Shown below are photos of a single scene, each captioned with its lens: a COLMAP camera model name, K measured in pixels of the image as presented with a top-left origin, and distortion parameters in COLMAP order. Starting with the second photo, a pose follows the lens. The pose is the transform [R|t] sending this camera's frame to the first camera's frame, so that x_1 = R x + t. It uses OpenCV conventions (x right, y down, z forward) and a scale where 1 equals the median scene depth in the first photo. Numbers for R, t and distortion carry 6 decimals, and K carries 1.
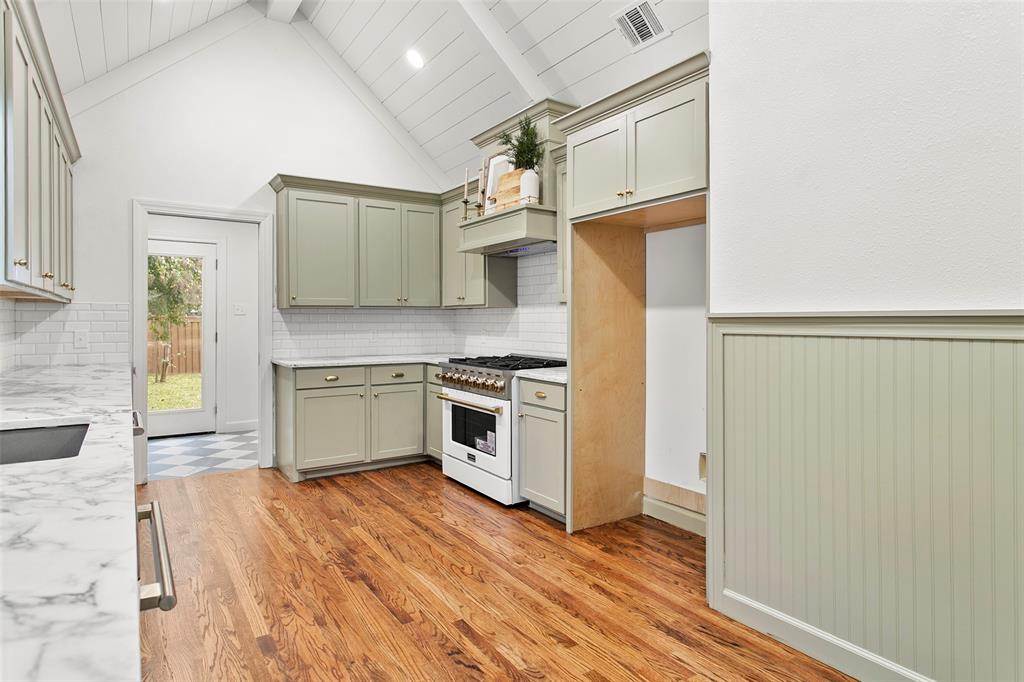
lens RADIAL K [[582.9, 0, 510.9], [0, 582.9, 321.2], [0, 0, 1]] dist [0.005220, 0.001191]
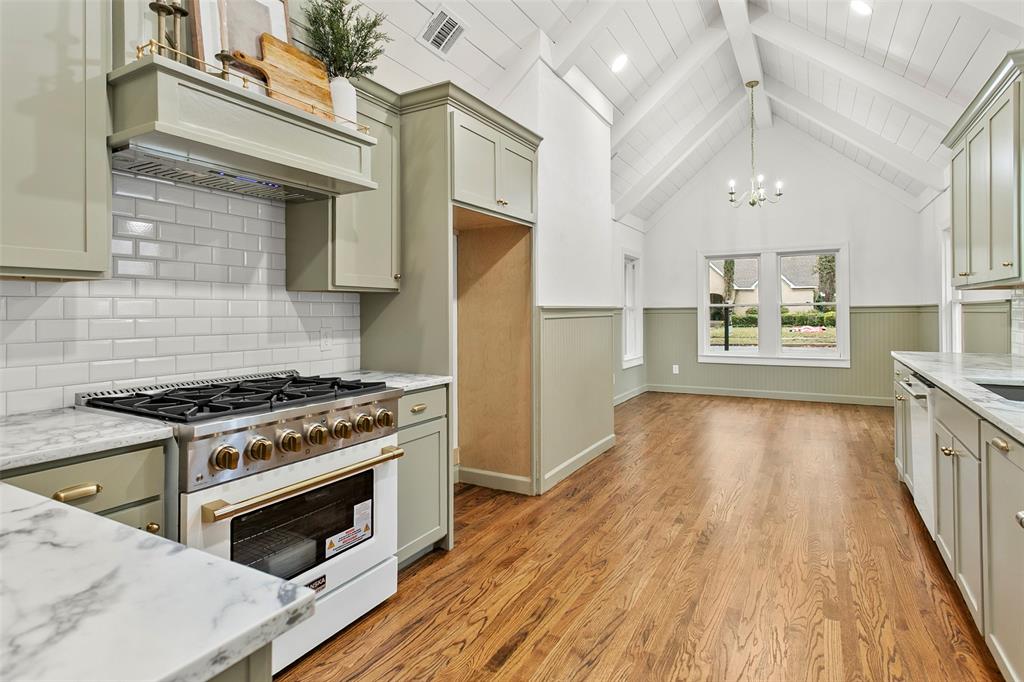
lens RADIAL K [[538.4, 0, 509.2], [0, 538.4, 311.8], [0, 0, 1]] dist [-0.004257, -0.000507]
pose [[-0.454305, 0.004492, 0.890835, -0.667705], [0.010792, 0.999942, 0.000462, 0.000014], [-0.890781, 0.009824, -0.454327, 1.276879]]
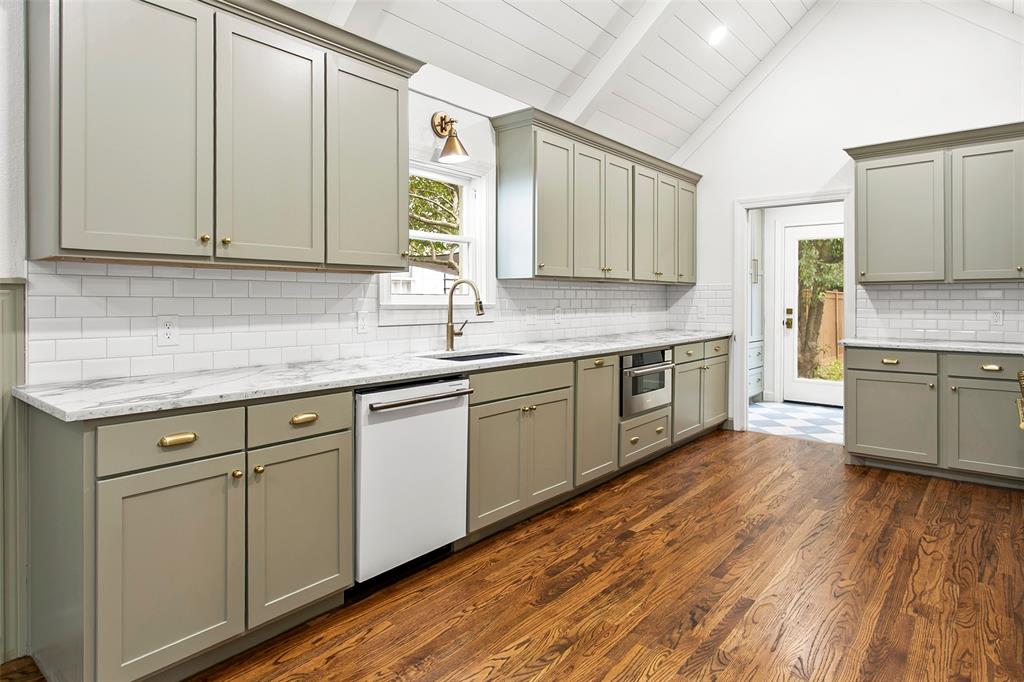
lens RADIAL K [[589.6, 0, 500.4], [0, 589.6, 300.5], [0, 0, 1]] dist [0.003474, 0.000547]
pose [[0.273705, 0.003198, -0.961808, 0.532169], [-0.002071, 0.999994, 0.002736, 0.002732], [0.961811, 0.001243, 0.273710, 0.223126]]
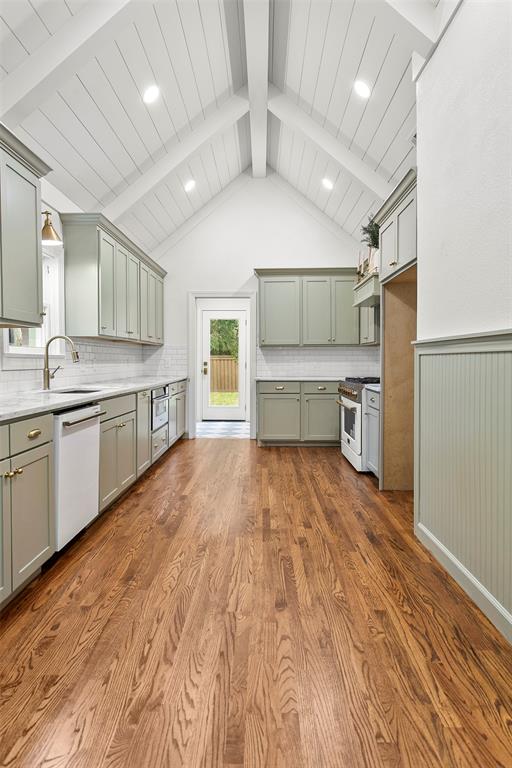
lens RADIAL K [[460.0, 0, 250.2], [0, 460.0, 370.9], [0, 0, 1]] dist [-0.001772, 0.000951]
pose [[0.817564, 0.013186, -0.575686, 0.501594], [-0.001027, 0.999770, 0.021441, 0.027197], [0.575836, -0.016938, 0.817390, -0.164739]]
